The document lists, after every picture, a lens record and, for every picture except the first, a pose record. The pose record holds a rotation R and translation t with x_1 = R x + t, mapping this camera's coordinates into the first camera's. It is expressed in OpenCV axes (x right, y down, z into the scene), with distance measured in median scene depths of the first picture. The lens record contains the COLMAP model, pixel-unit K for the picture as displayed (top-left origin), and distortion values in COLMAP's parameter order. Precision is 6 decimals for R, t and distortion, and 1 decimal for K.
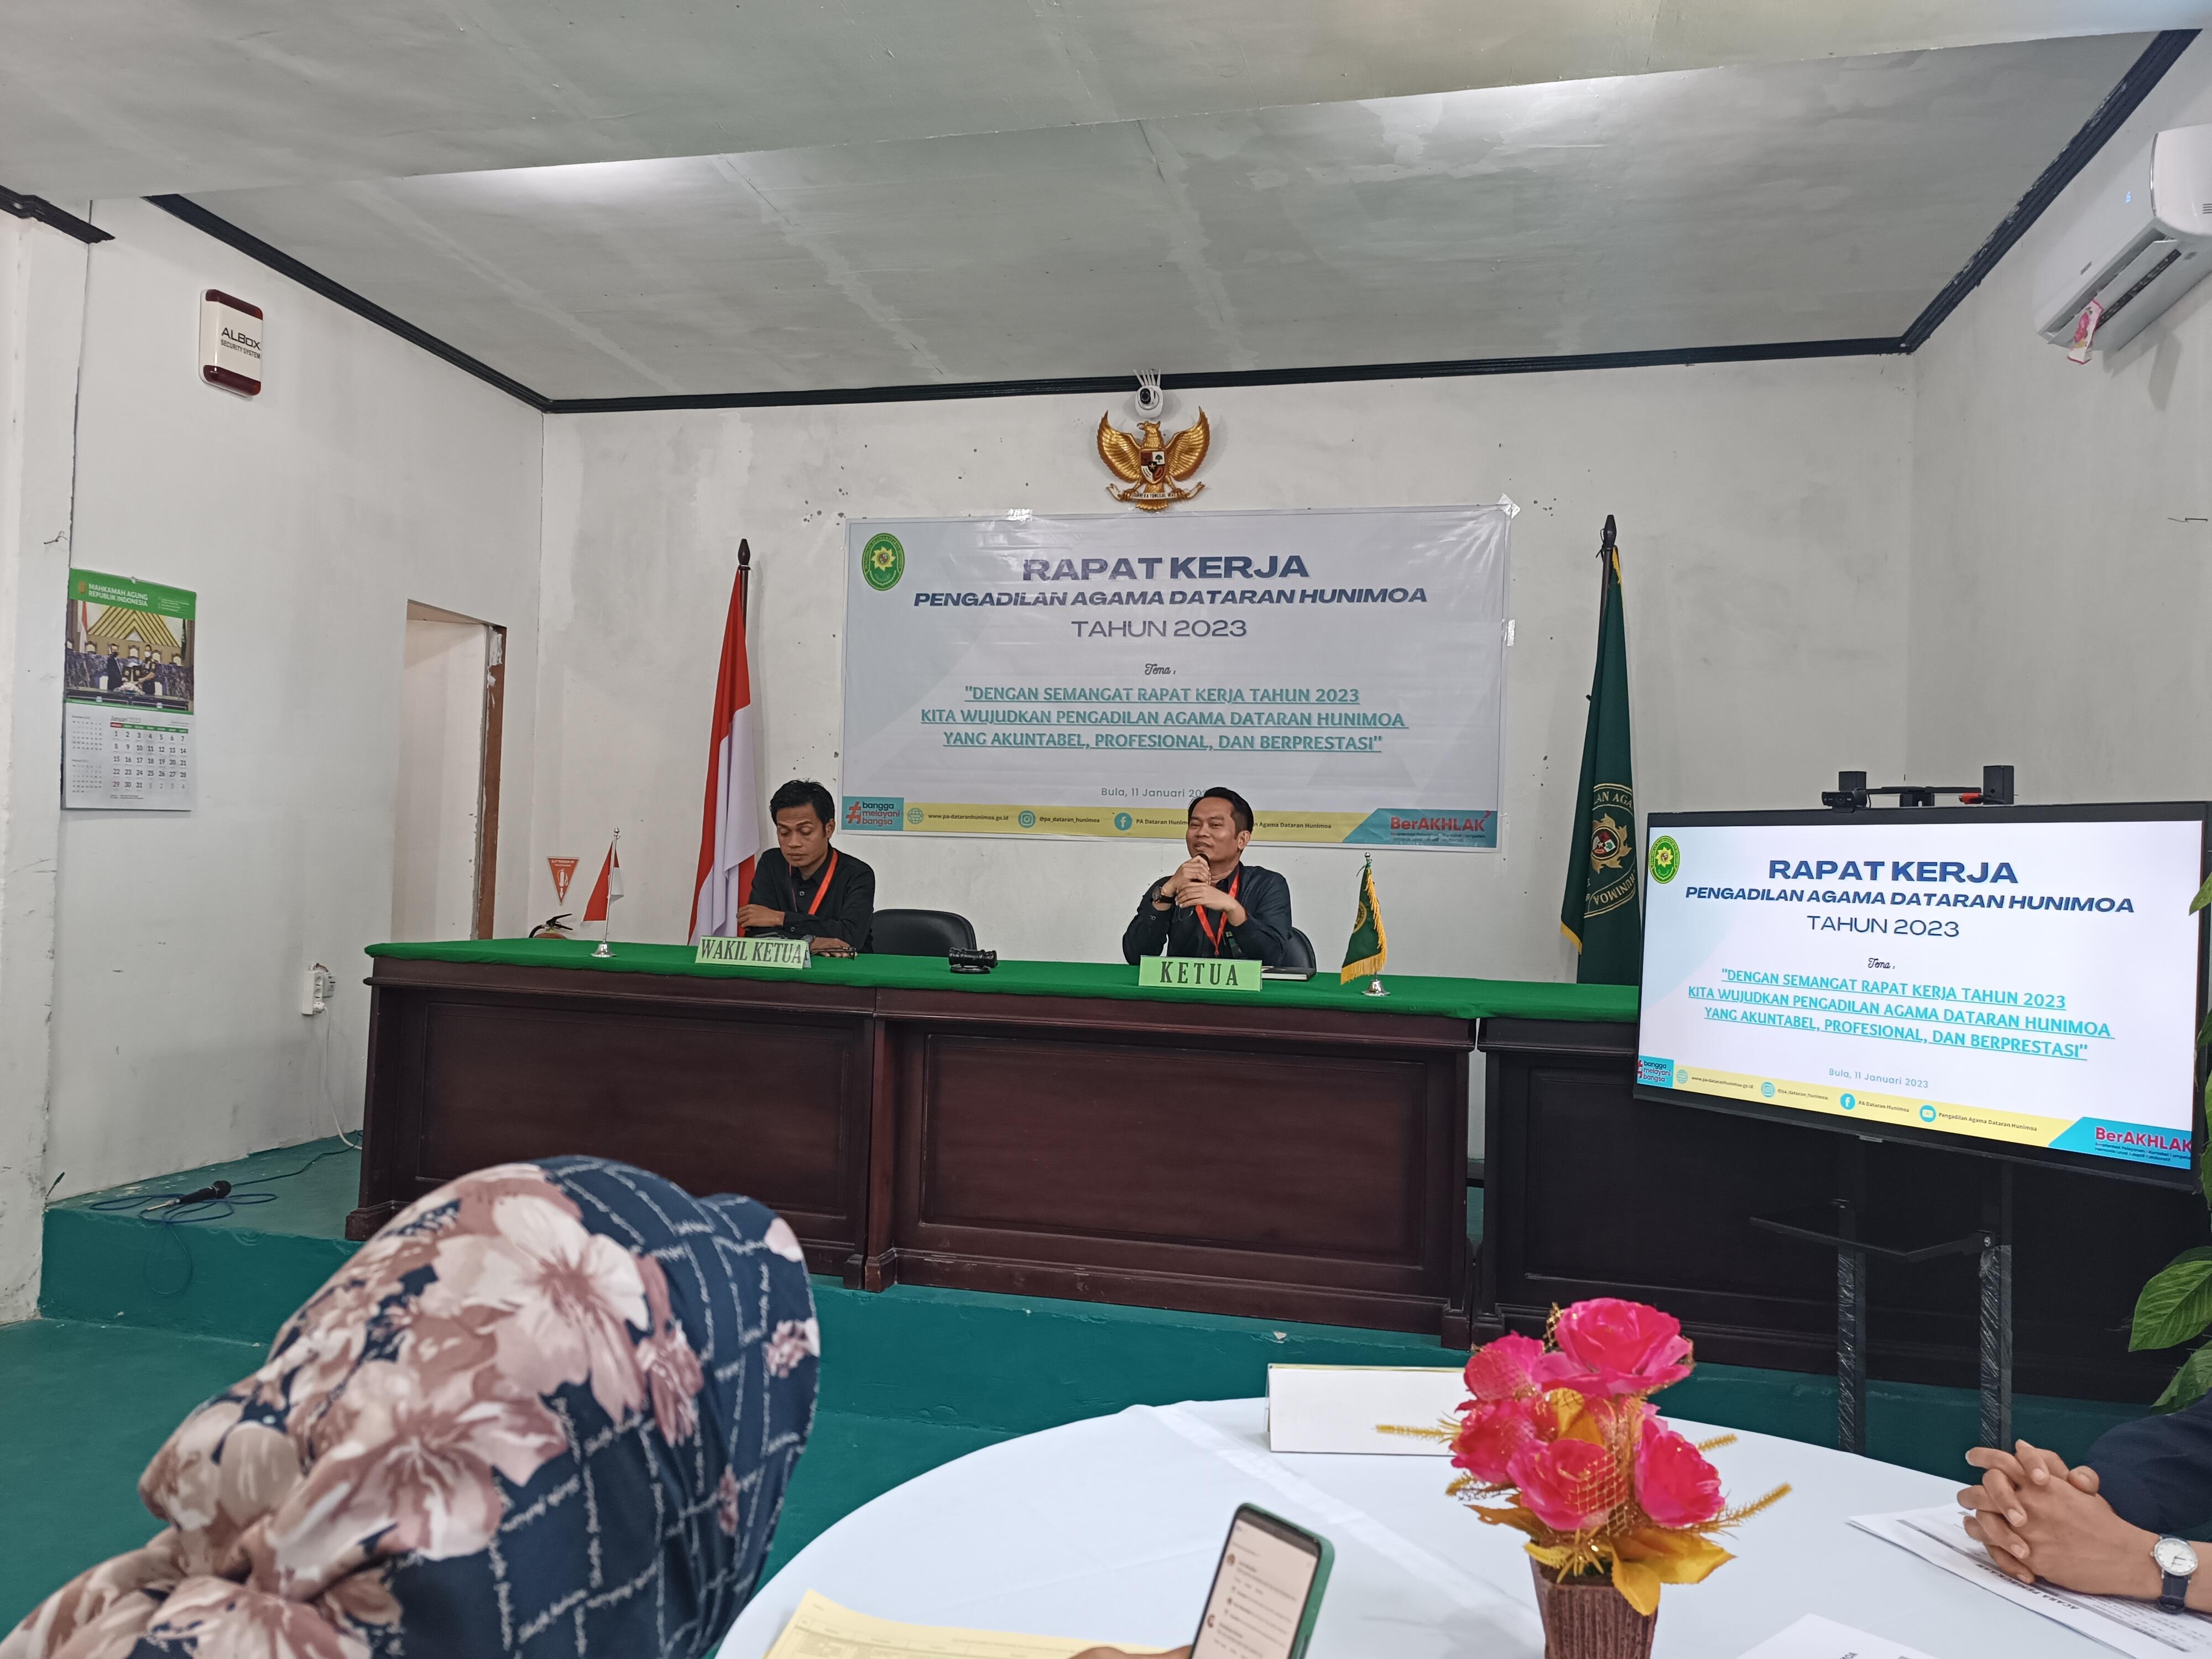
lens RADIAL K [[1485.7, 0, 1110.1], [0, 1485.7, 845.5], [0, 0, 1]] dist [0.024671, -0.000988]
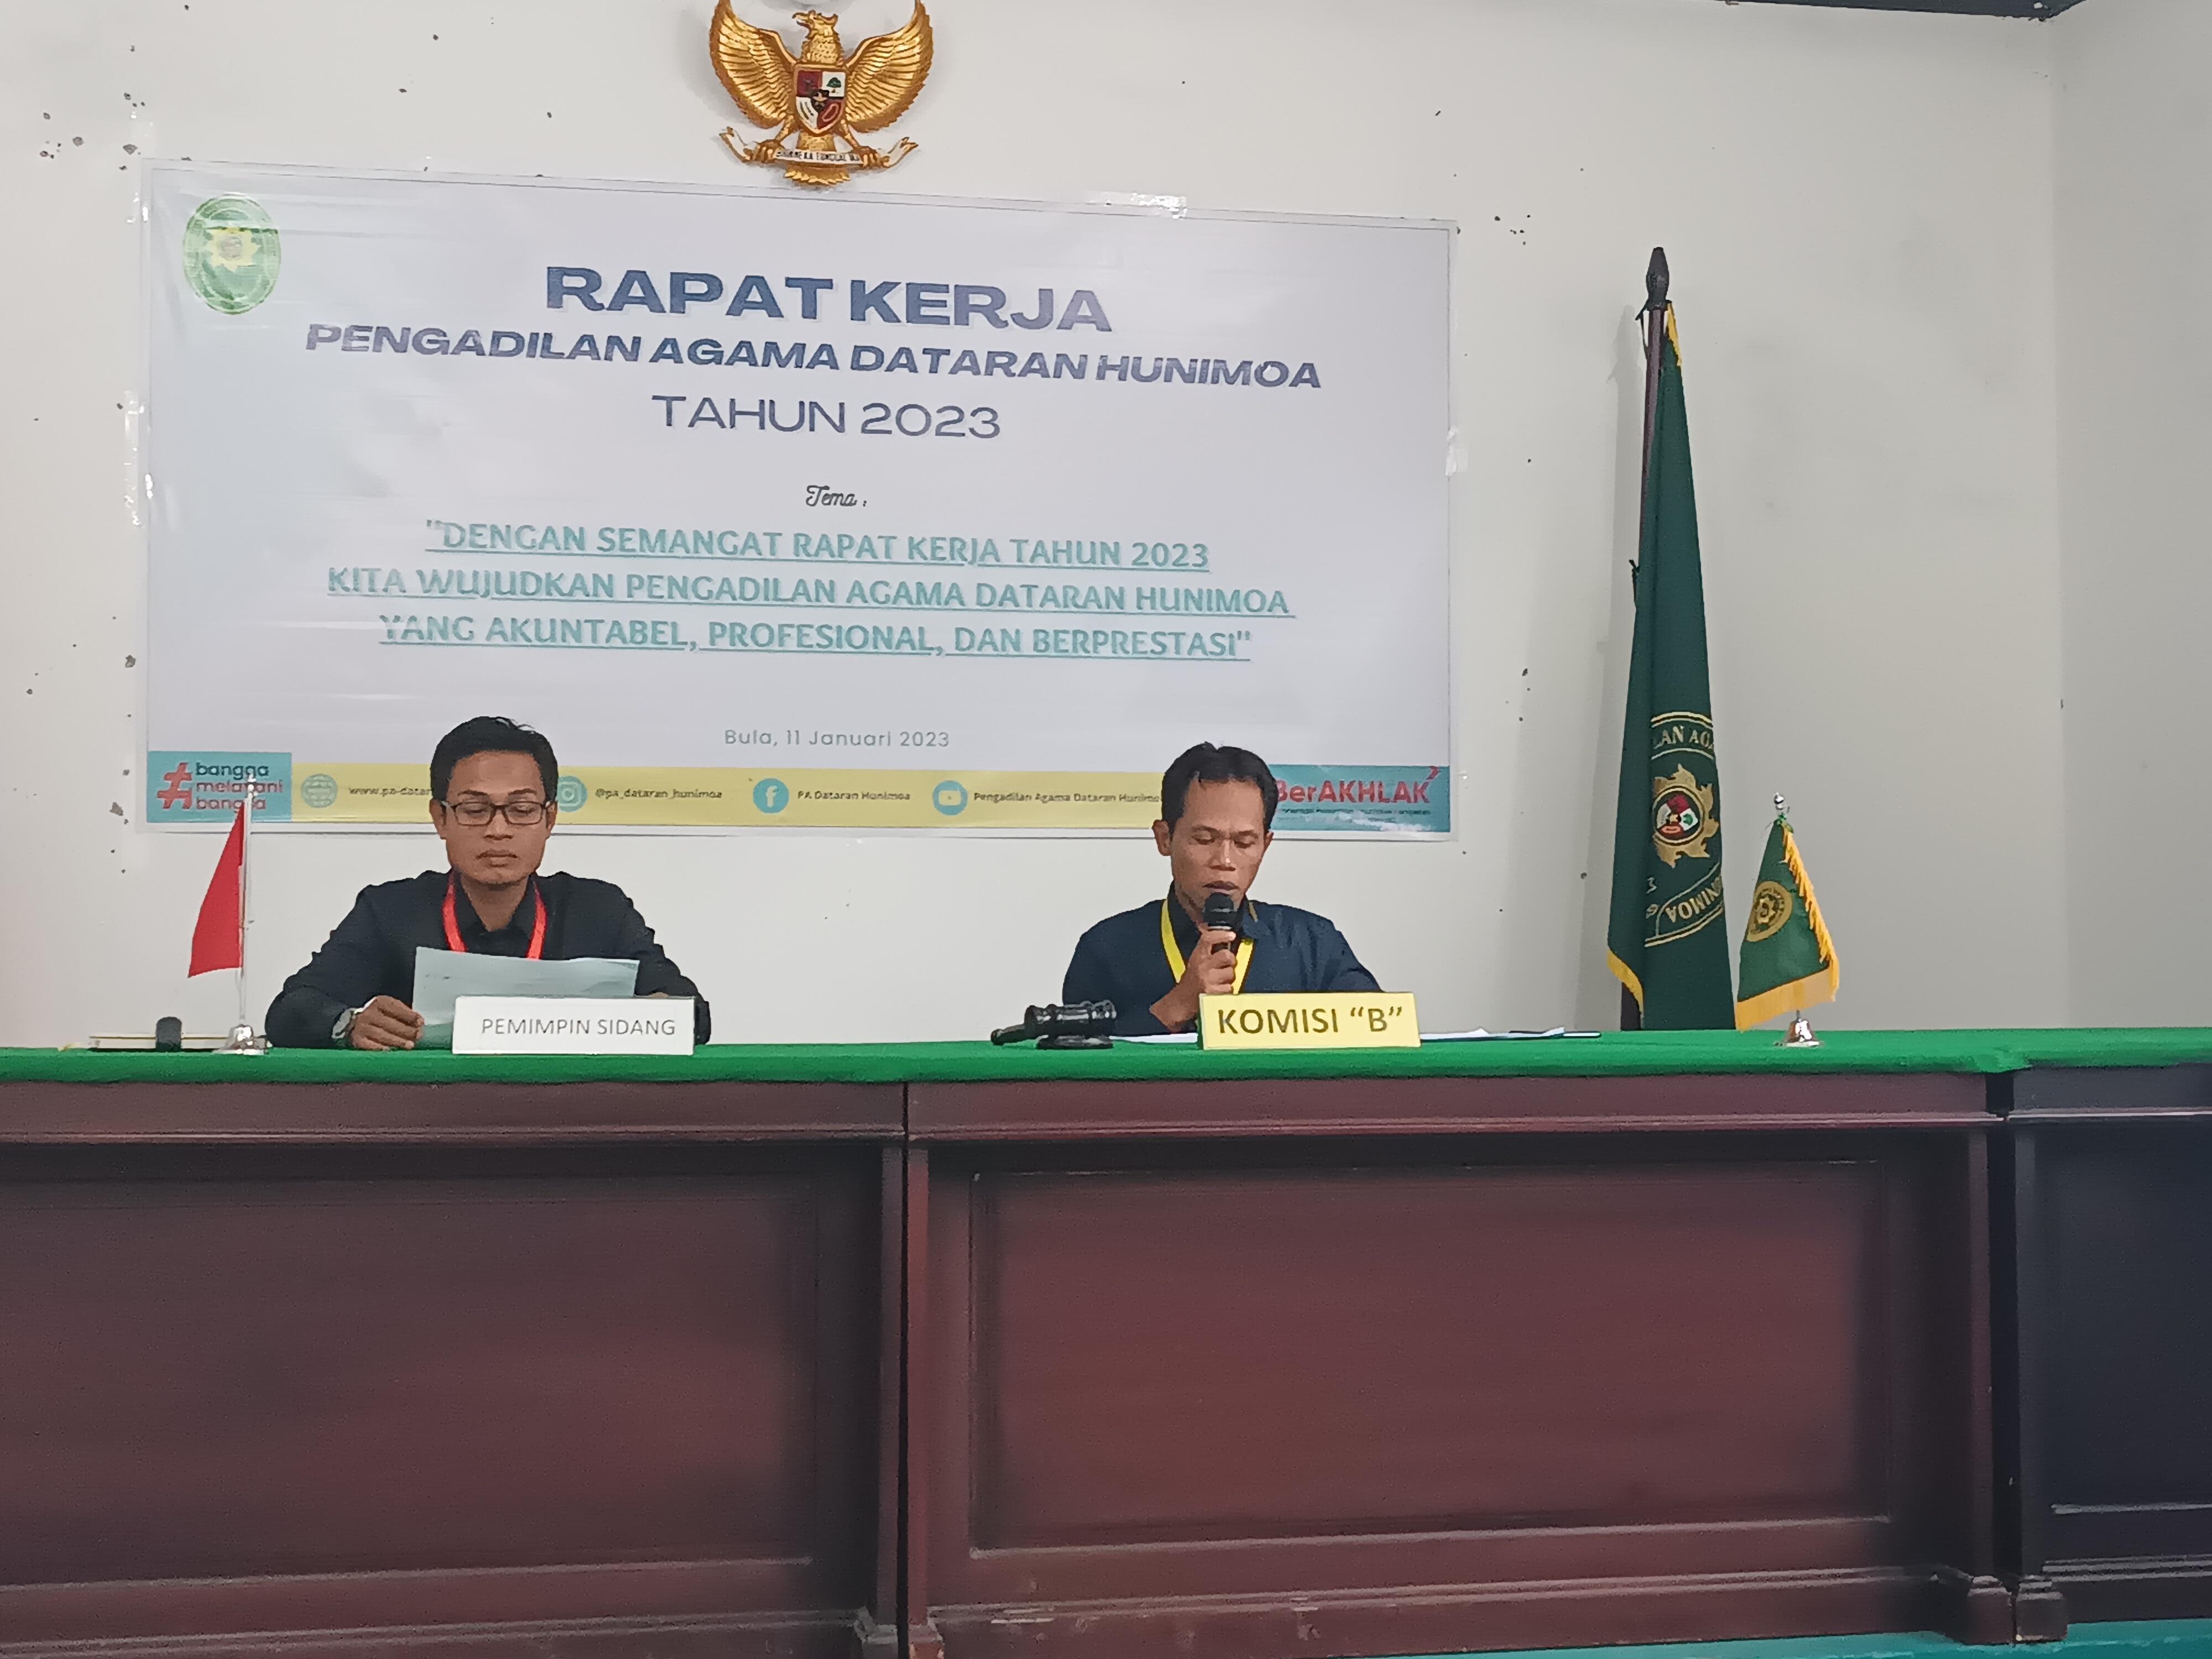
lens RADIAL K [[2925.3, 0, 1113.1], [0, 2925.3, 842.7], [0, 0, 1]] dist [0.067435, 0.000000]
pose [[0.916264, -0.017031, 0.400213, -0.285857], [0.025683, 0.999538, -0.016265, 0.019343], [-0.399751, 0.025182, 0.916278, 0.041169]]
